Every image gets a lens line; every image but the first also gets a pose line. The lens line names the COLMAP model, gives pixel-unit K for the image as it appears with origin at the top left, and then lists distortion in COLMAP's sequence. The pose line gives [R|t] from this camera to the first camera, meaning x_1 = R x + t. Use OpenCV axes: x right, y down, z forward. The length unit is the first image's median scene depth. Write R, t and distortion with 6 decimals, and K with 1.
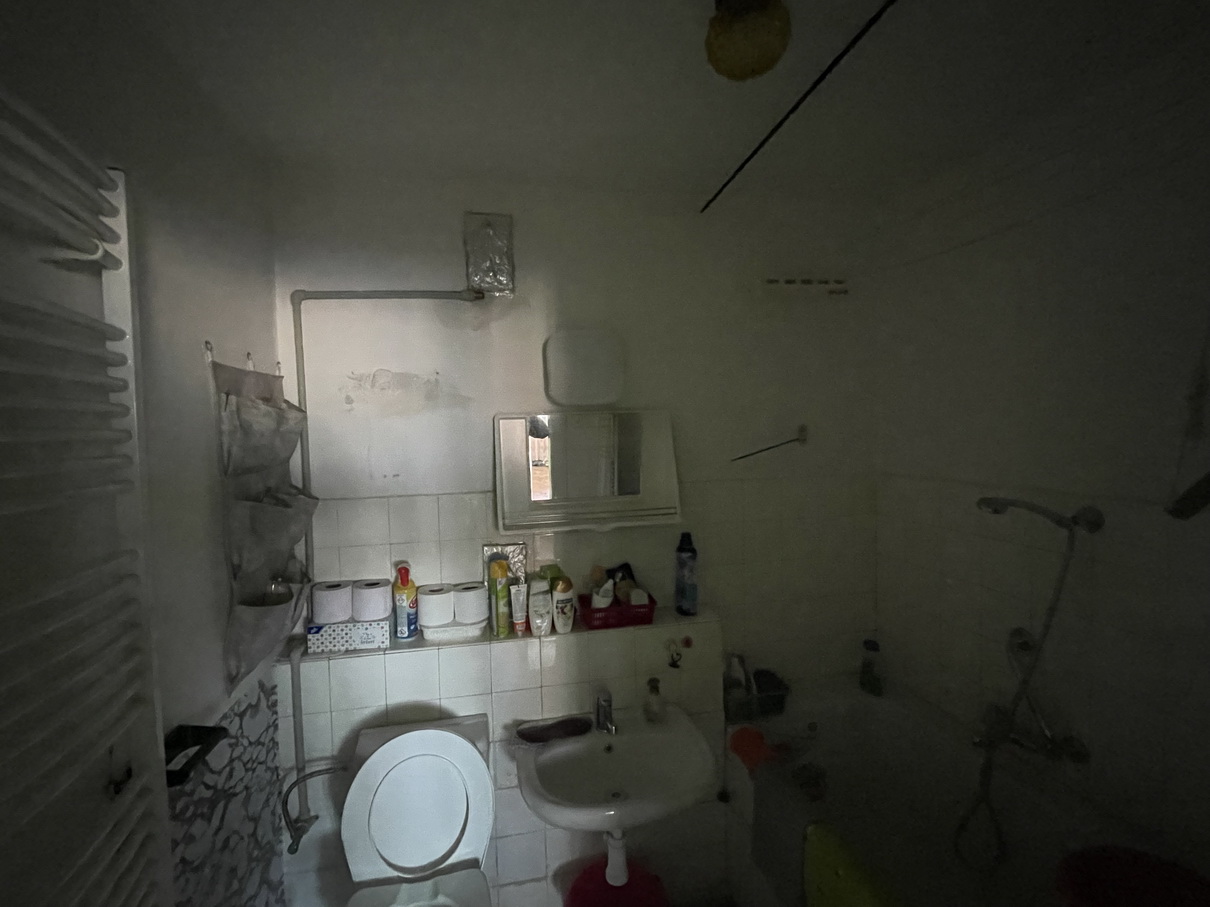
lens RADIAL K [[541.1, 0, 602.9], [0, 541.1, 449.7], [0, 0, 1]] dist [0.000513, 0.000472]
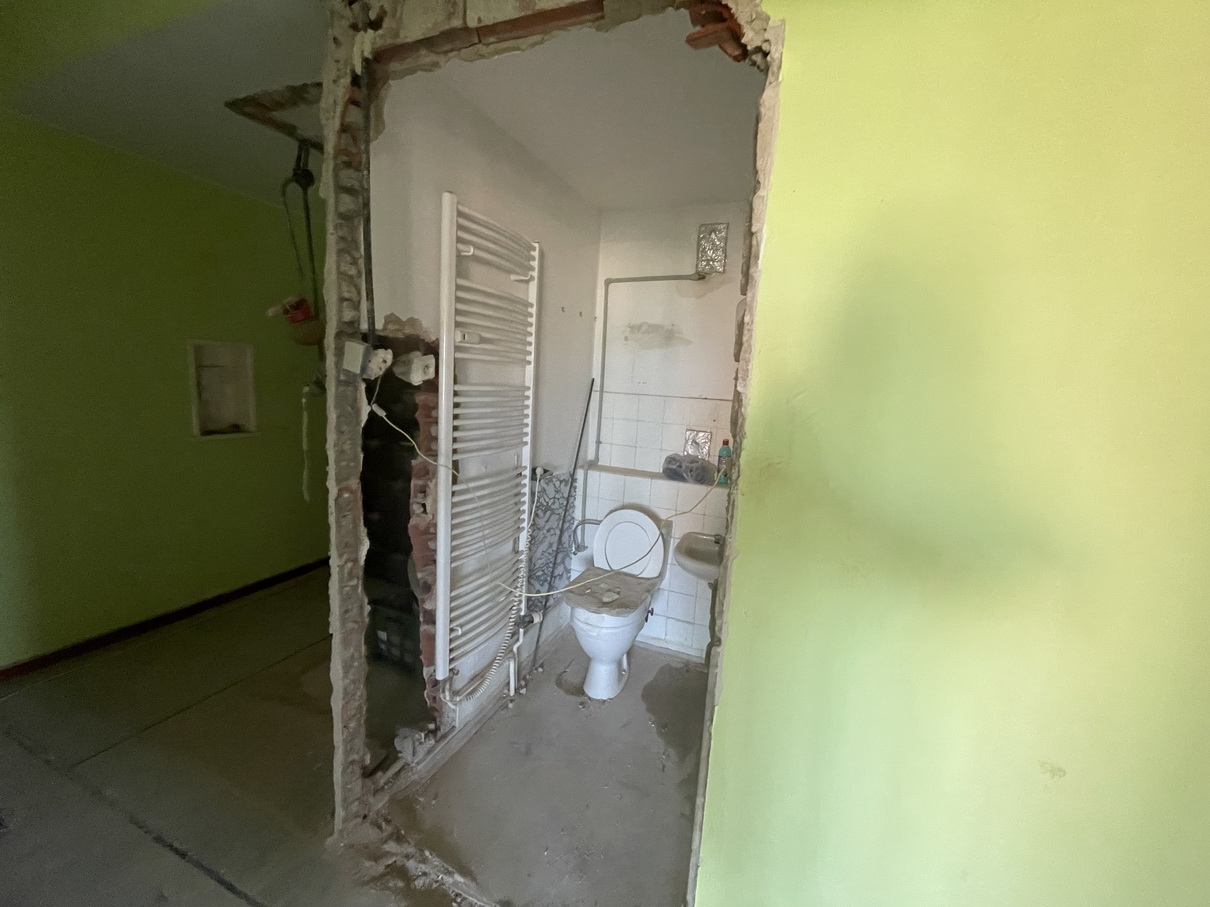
lens RADIAL K [[503.6, 0, 604.8], [0, 503.6, 454.9], [0, 0, 1]] dist [0.012215, -0.000866]
pose [[0.828769, 0.158381, -0.536710, 0.506573], [-0.104231, 0.986018, 0.130020, 0.091388], [0.549798, -0.051814, 0.833689, -0.541490]]
